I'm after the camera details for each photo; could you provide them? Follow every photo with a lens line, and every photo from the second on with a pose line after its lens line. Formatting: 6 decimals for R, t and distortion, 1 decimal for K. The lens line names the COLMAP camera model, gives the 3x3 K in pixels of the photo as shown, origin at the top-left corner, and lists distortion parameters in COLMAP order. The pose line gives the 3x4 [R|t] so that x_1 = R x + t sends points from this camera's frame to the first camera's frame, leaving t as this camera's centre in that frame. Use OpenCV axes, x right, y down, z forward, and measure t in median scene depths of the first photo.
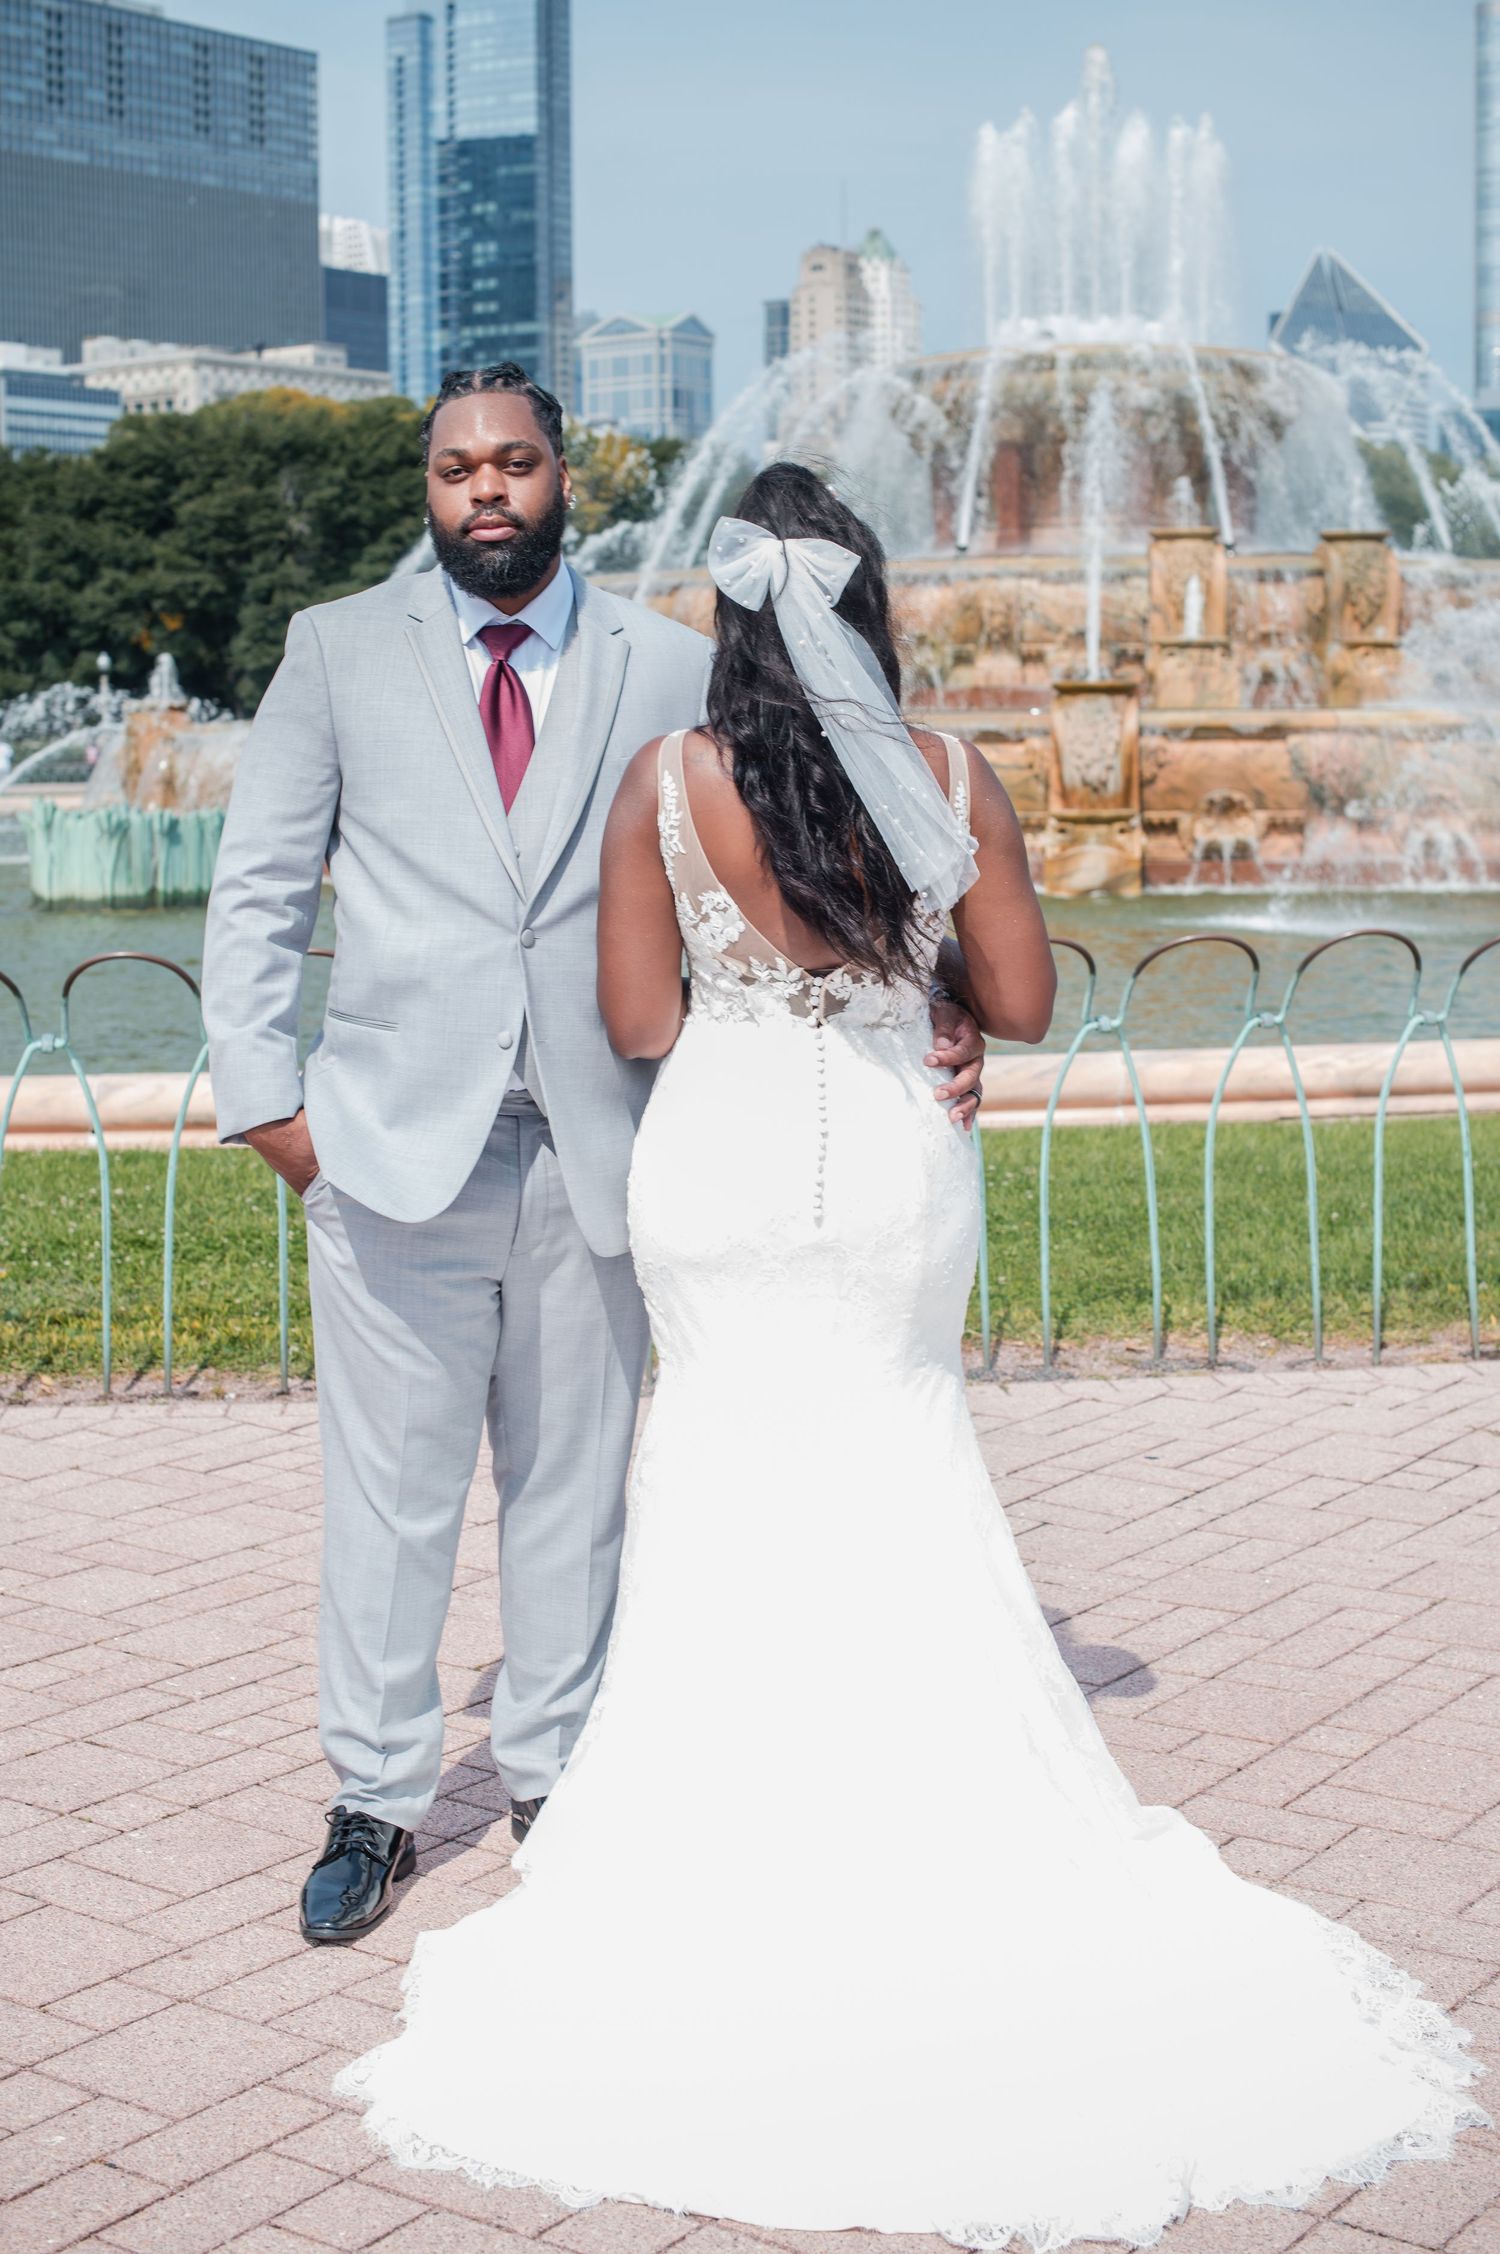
lens RADIAL K [[3287.2, 0, 754.5], [0, 3287.2, 1126.2], [0, 0, 1]] dist [-0.124862, 0.046487]
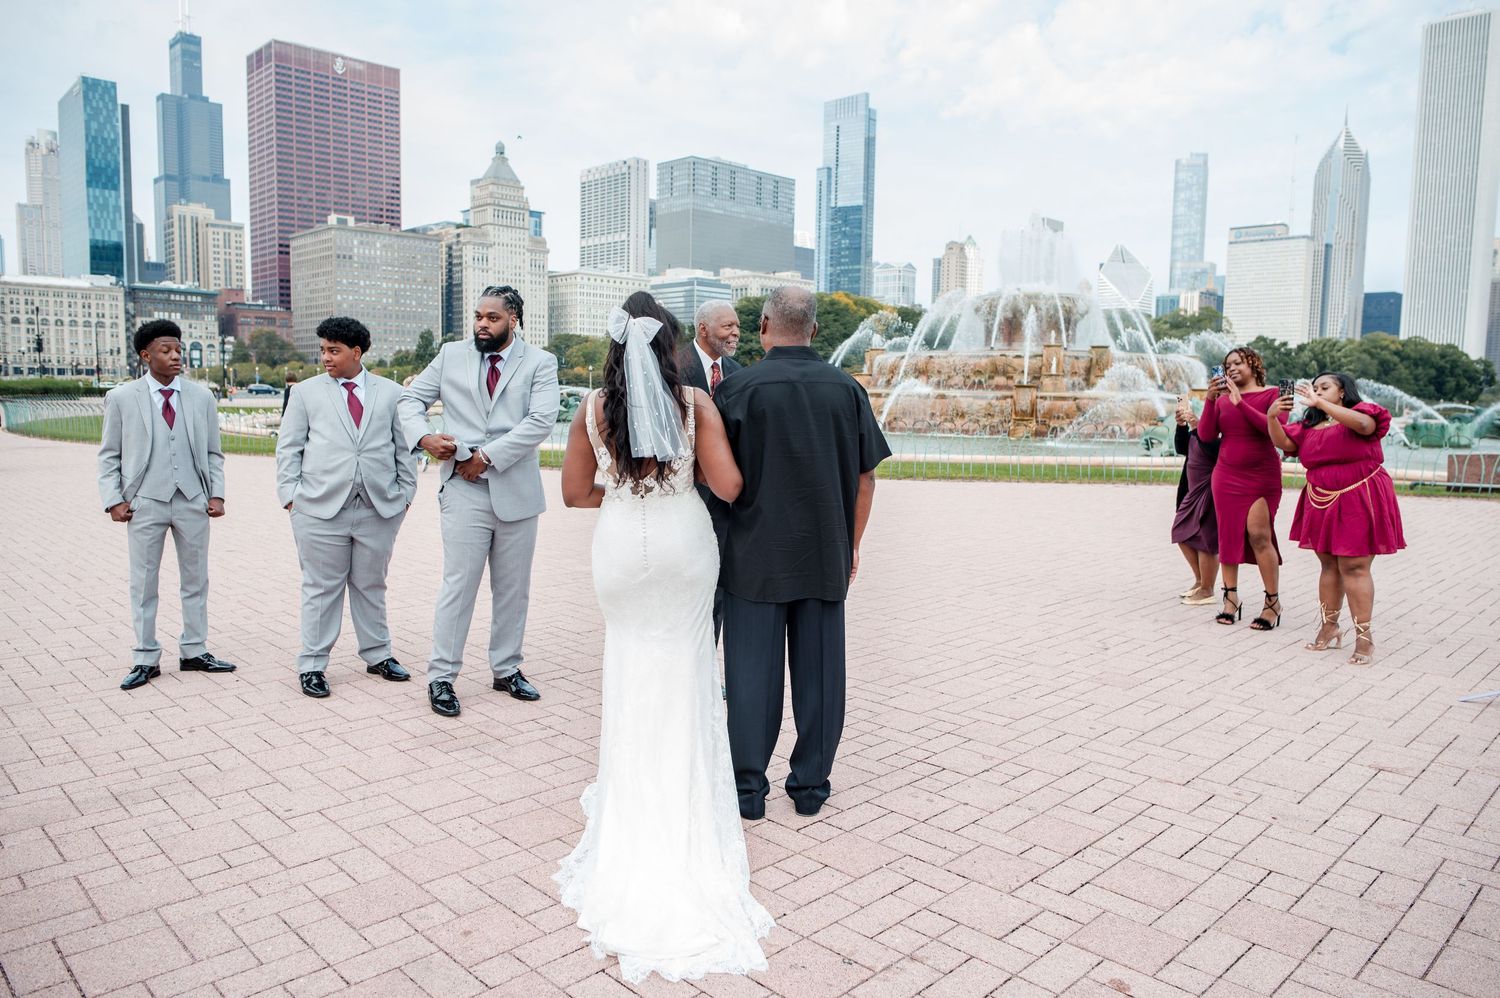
lens RADIAL K [[1039.9, 0, 748.3], [0, 1039.9, 505.6], [0, 0, 1]] dist [-0.048271, 0.027102]
pose [[0.985839, 0.043315, -0.162006, -0.003585], [-0.045281, 0.998939, -0.008457, 0.008058], [0.161468, 0.015673, 0.986753, -0.064324]]
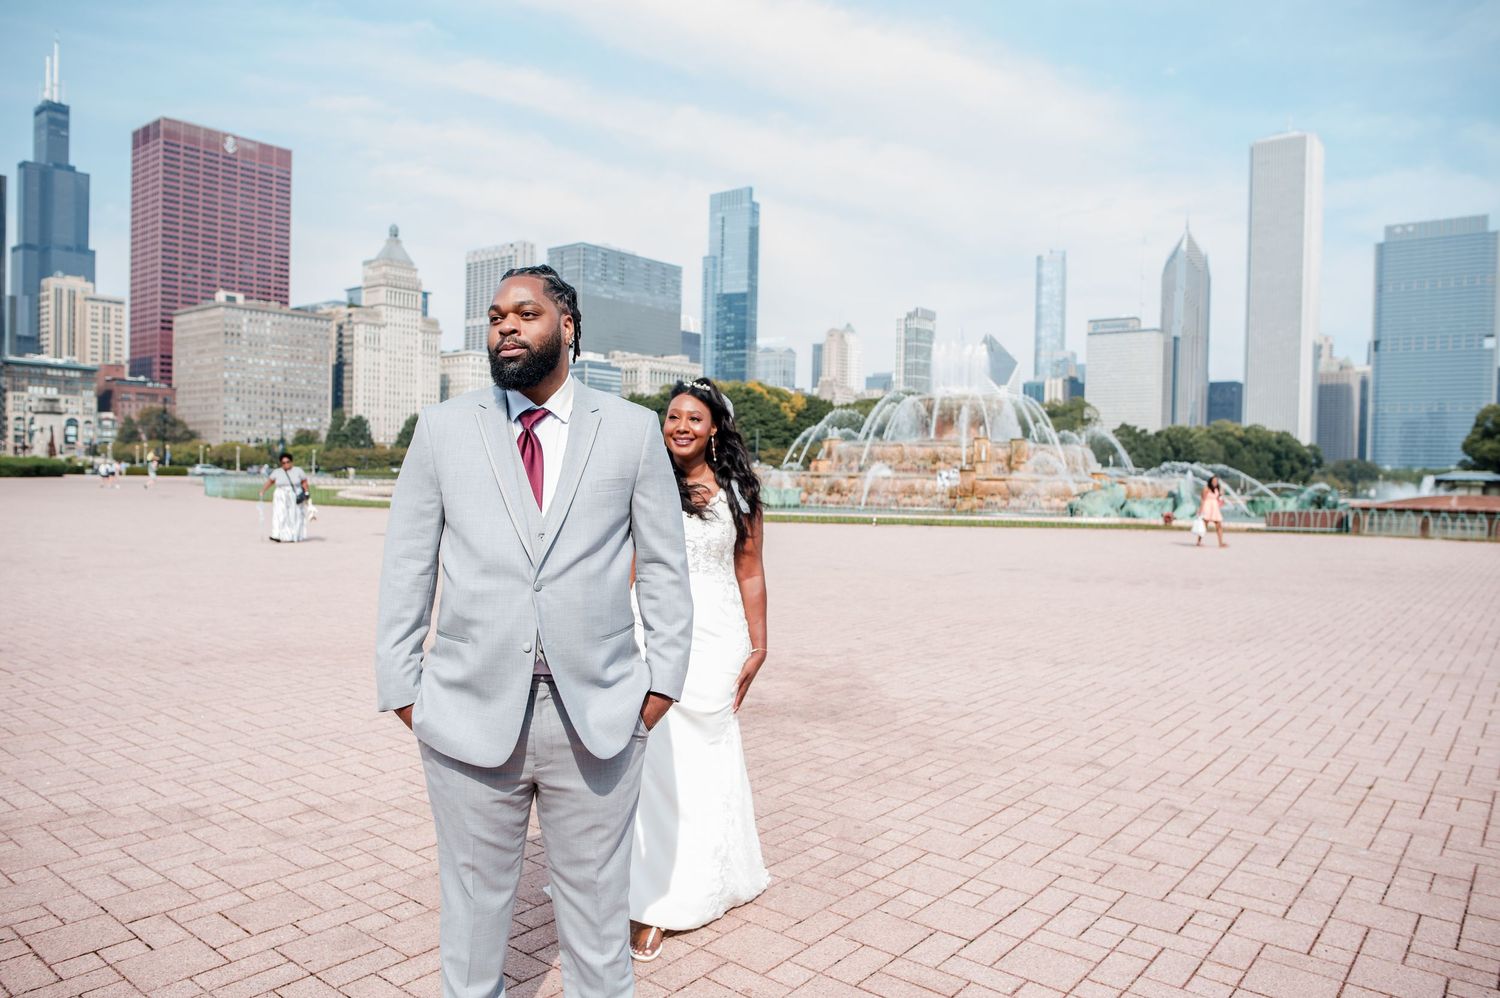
lens RADIAL K [[1043.8, 0, 748.1], [0, 1043.8, 505.0], [0, 0, 1]] dist [-0.047717, 0.028396]
pose [[0.998298, 0.030846, -0.049494, -0.037147], [-0.035242, 0.995269, -0.090545, 0.018623], [0.046467, 0.092135, 0.994662, -0.147719]]
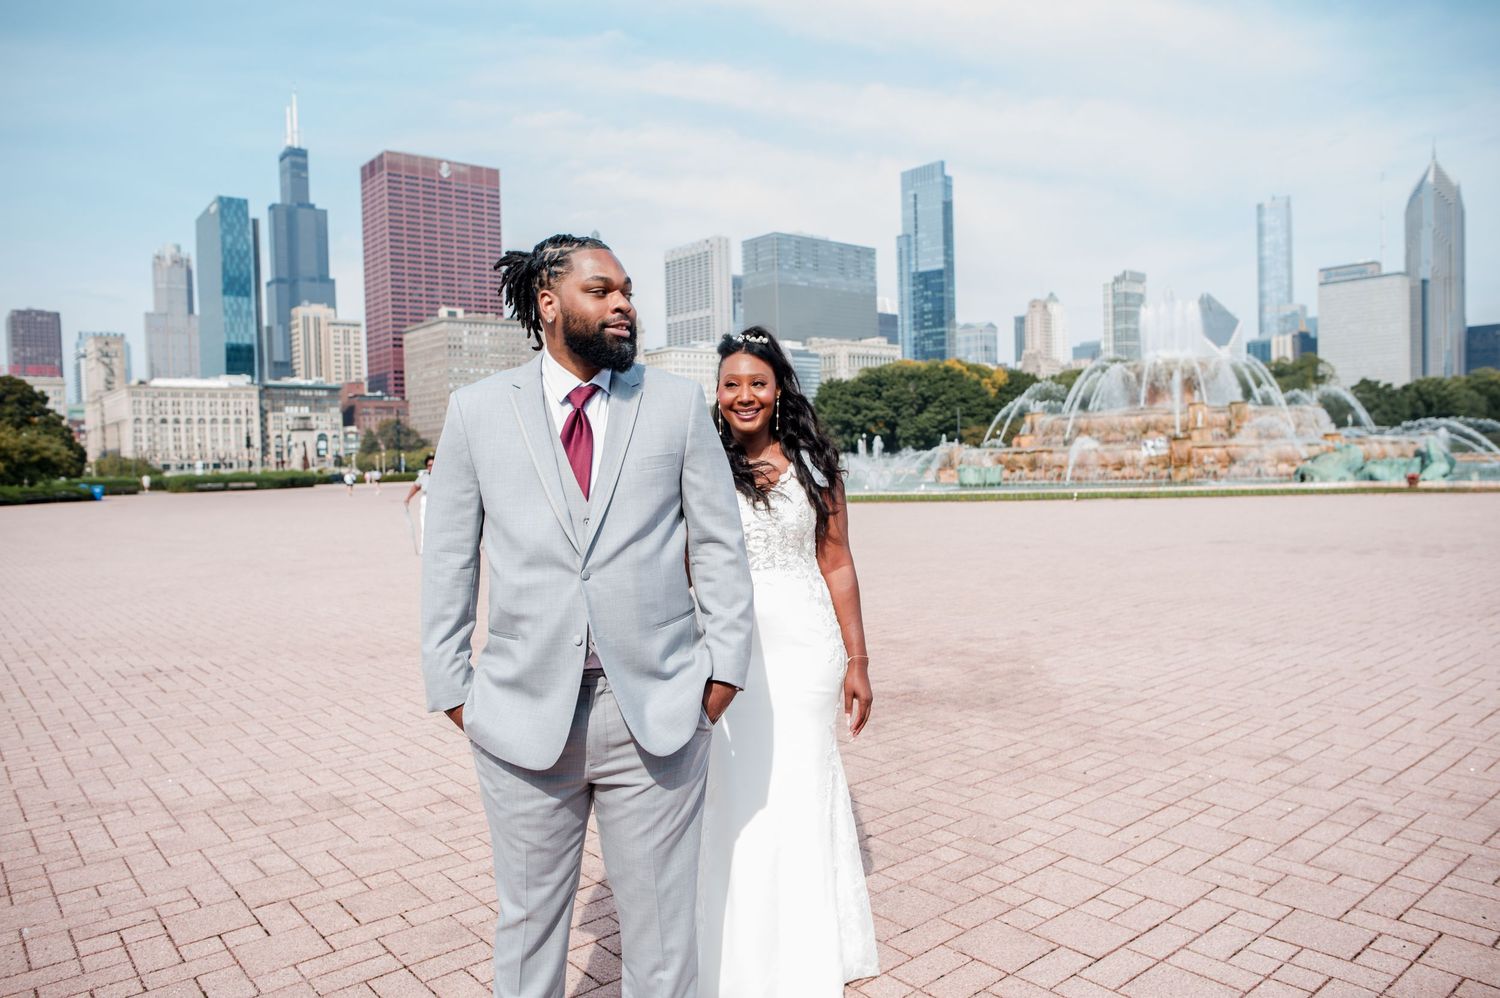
lens RADIAL K [[1043.8, 0, 748.1], [0, 1043.8, 505.0], [0, 0, 1]] dist [-0.047717, 0.028396]
pose [[0.970100, -0.008334, -0.242562, -0.034855], [-0.009345, 0.997387, -0.071639, 0.018553], [0.242525, 0.071764, 0.967487, -0.145956]]
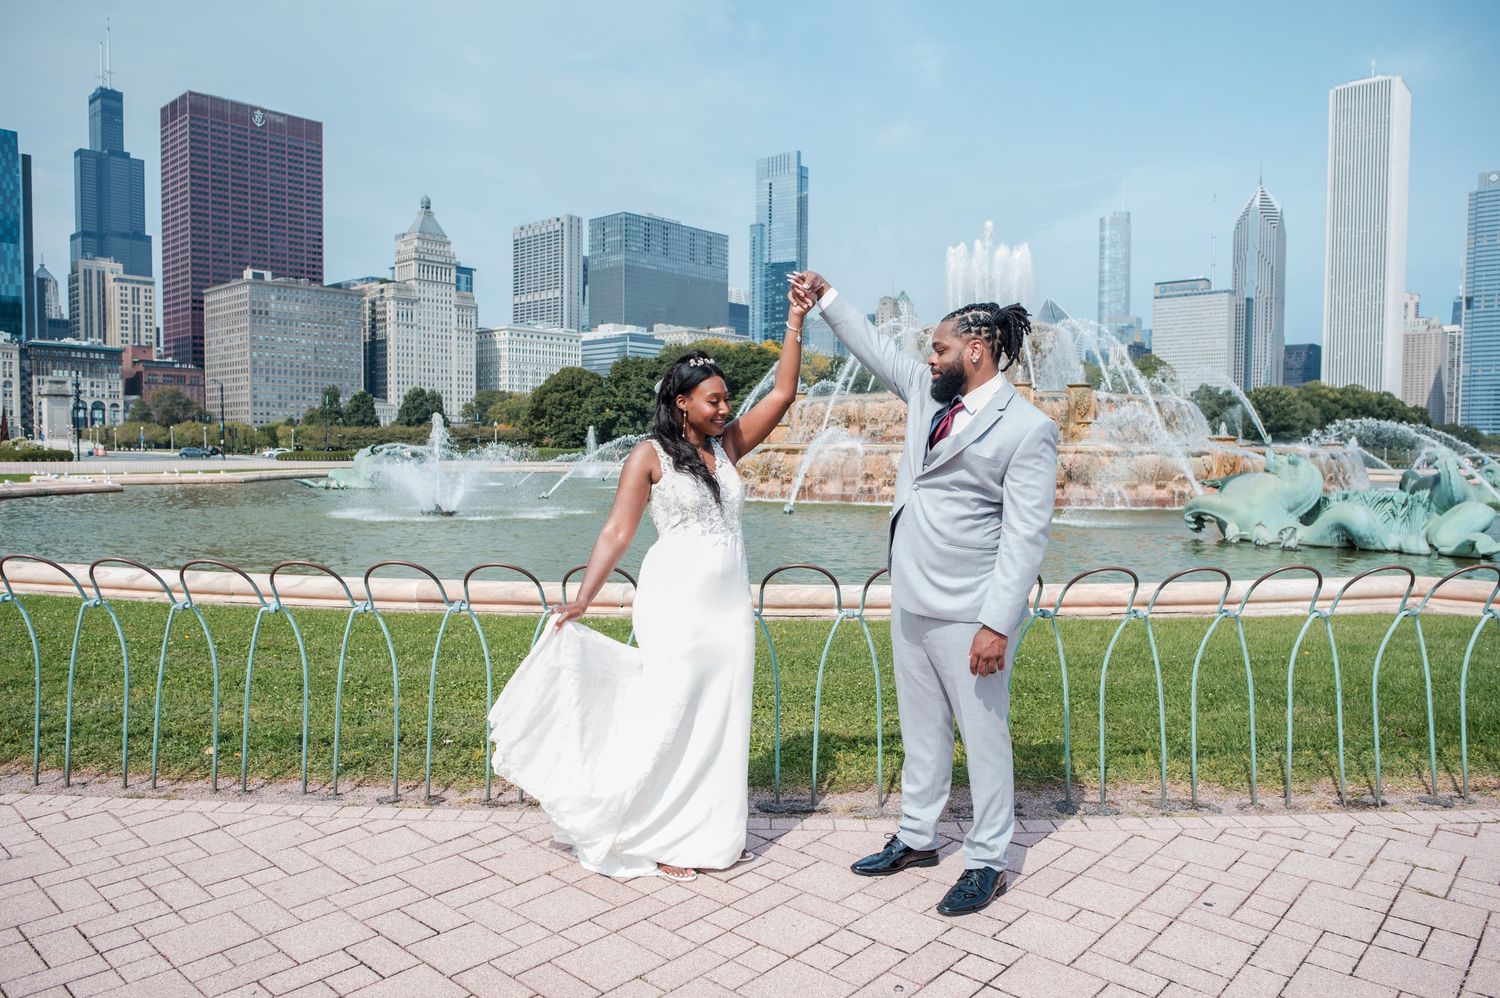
lens RADIAL K [[1038.2, 0, 748.1], [0, 1038.2, 506.0], [0, 0, 1]] dist [-0.047978, 0.026645]
pose [[0.994039, 0.021439, -0.106892, -0.002187], [-0.028352, 0.997574, -0.063575, -0.002266], [0.105270, 0.066227, 0.992236, 0.019658]]
